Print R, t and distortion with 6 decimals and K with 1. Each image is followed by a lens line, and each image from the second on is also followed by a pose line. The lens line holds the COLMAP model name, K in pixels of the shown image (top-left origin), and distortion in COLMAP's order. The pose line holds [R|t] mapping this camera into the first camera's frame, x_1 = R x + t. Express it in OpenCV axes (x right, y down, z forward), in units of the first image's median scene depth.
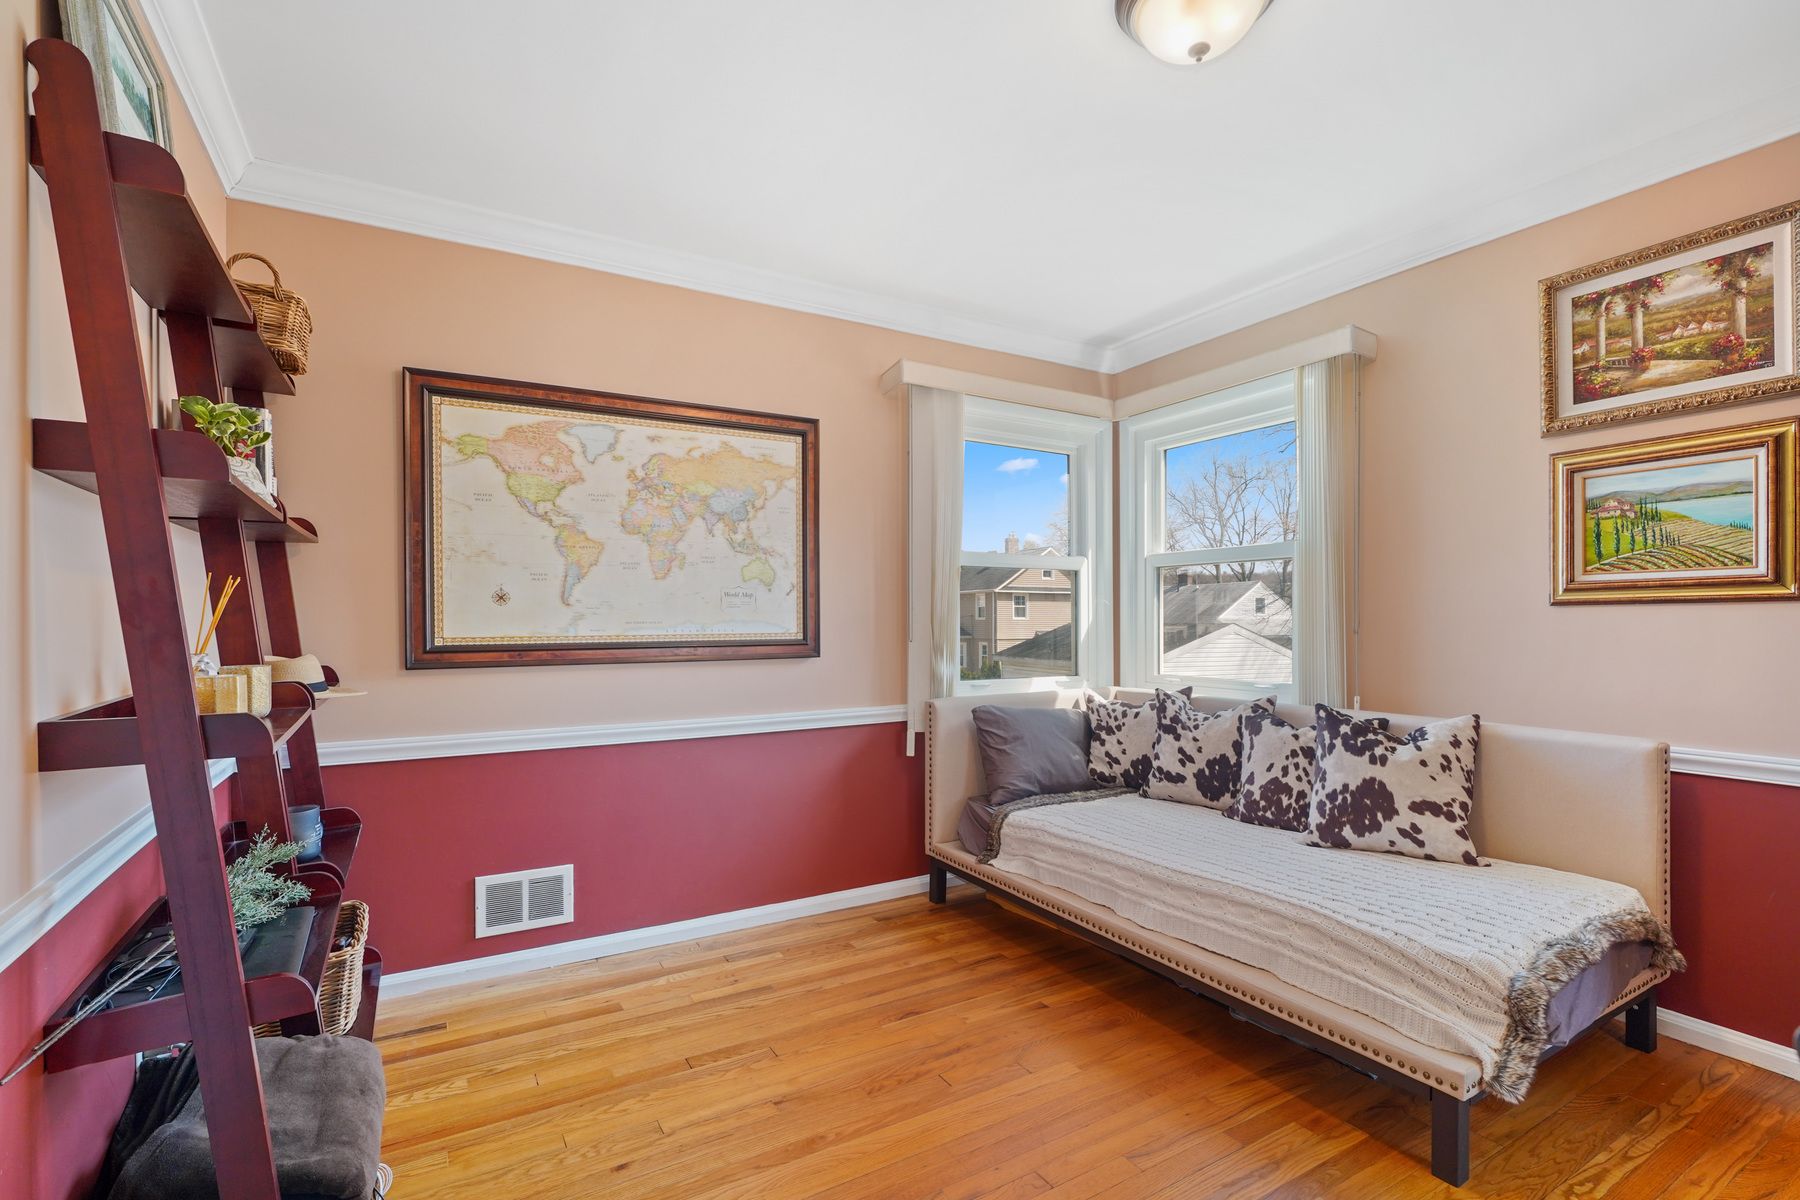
lens RADIAL K [[821.5, 0, 906.2], [0, 821.5, 615.7], [0, 0, 1]] dist [-0.013792, 0.004128]
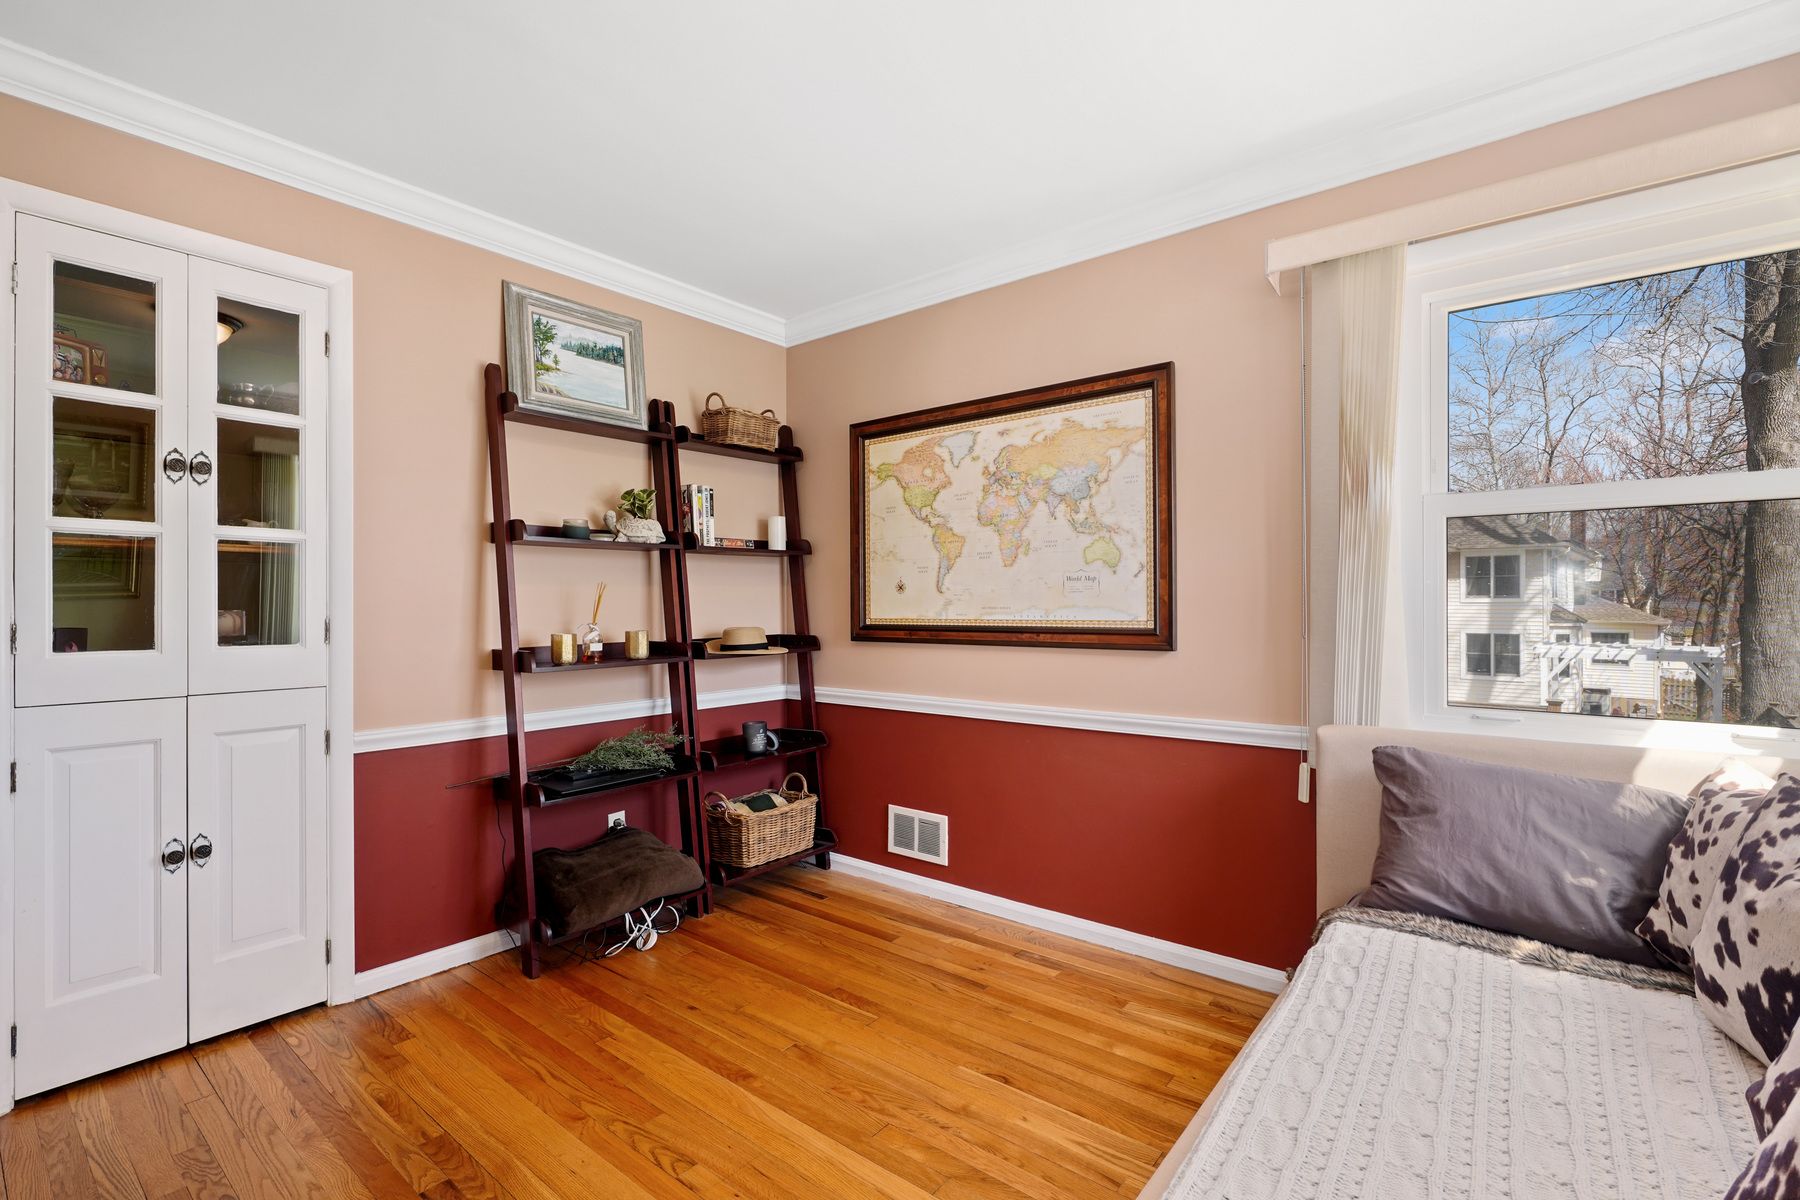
lens RADIAL K [[821.5, 0, 904.3], [0, 821.5, 598.3], [0, 0, 1]] dist [-0.013792, 0.004128]
pose [[0.339890, -0.008137, -0.940430, 0.646774], [-0.000242, 0.999962, -0.008739, 0.005379], [0.940465, 0.003198, 0.339875, 0.532631]]
